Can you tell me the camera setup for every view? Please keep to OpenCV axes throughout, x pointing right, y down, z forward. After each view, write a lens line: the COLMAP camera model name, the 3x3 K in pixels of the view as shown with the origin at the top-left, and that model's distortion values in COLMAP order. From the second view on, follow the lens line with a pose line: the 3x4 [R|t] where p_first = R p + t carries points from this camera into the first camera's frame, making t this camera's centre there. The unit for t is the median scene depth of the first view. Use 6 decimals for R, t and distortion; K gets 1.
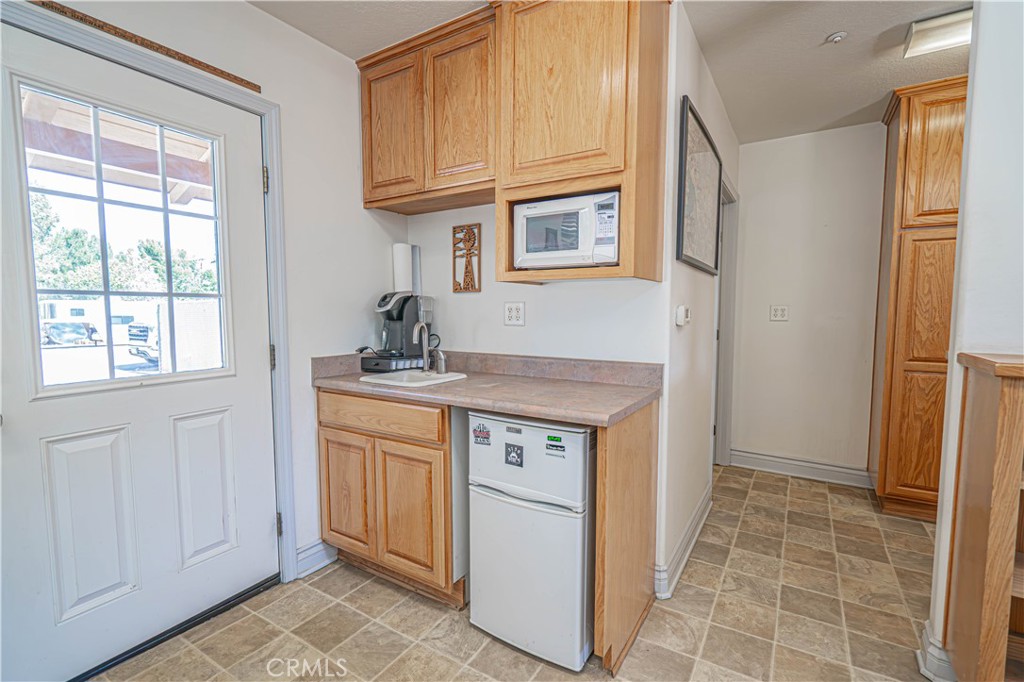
lens RADIAL K [[459.0, 0, 511.7], [0, 459.0, 341.9], [0, 0, 1]] dist [-0.007277, 0.002334]
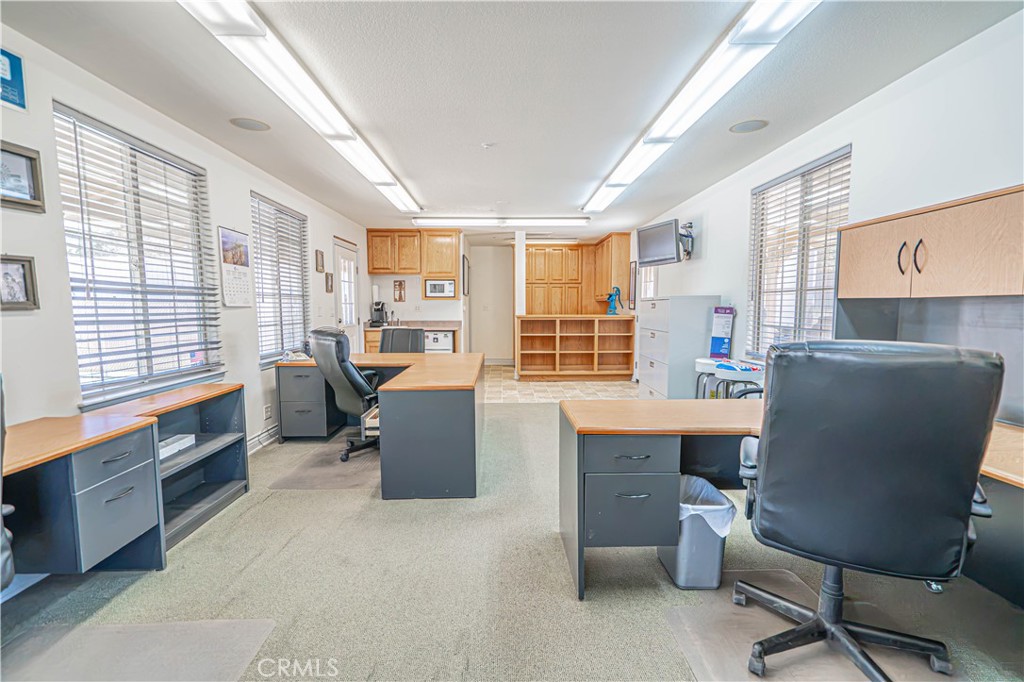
lens RADIAL K [[459.0, 0, 522.5], [0, 459.0, 347.8], [0, 0, 1]] dist [-0.007277, 0.002334]
pose [[0.820558, -0.051566, 0.569233, -1.189523], [0.041023, 0.998667, 0.031332, 0.140757], [-0.570090, -0.002358, 0.821579, -2.025864]]
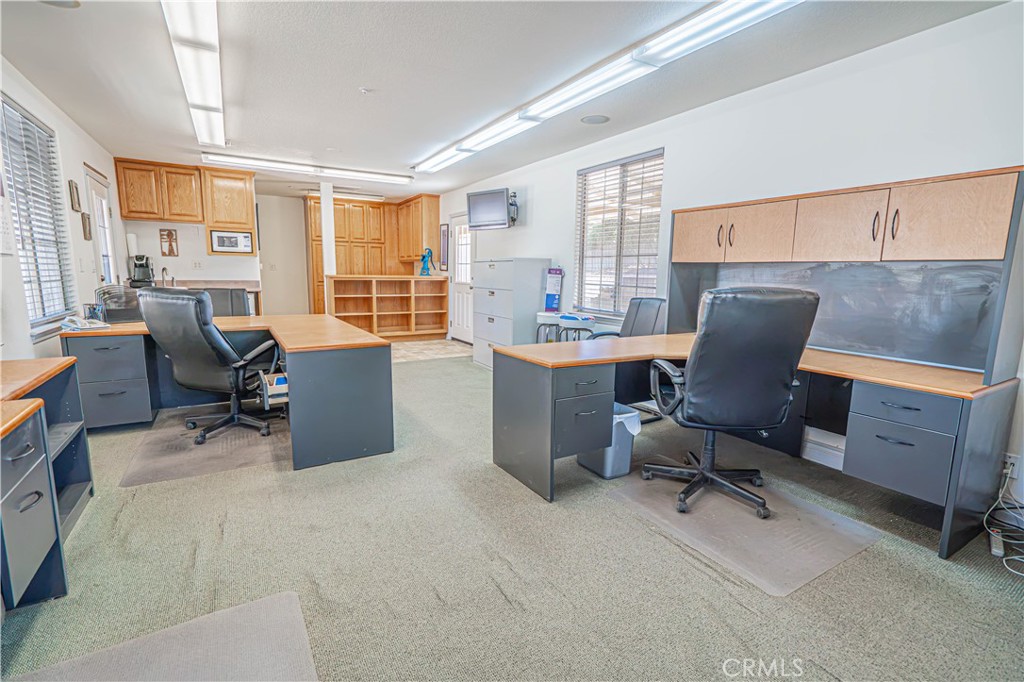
lens RADIAL K [[459.0, 0, 517.9], [0, 459.0, 346.4], [0, 0, 1]] dist [-0.007277, 0.002334]
pose [[0.440688, -0.135805, 0.887328, -1.526539], [0.045904, 0.990606, 0.128814, 0.144842], [-0.896486, -0.016035, 0.442783, -1.806381]]
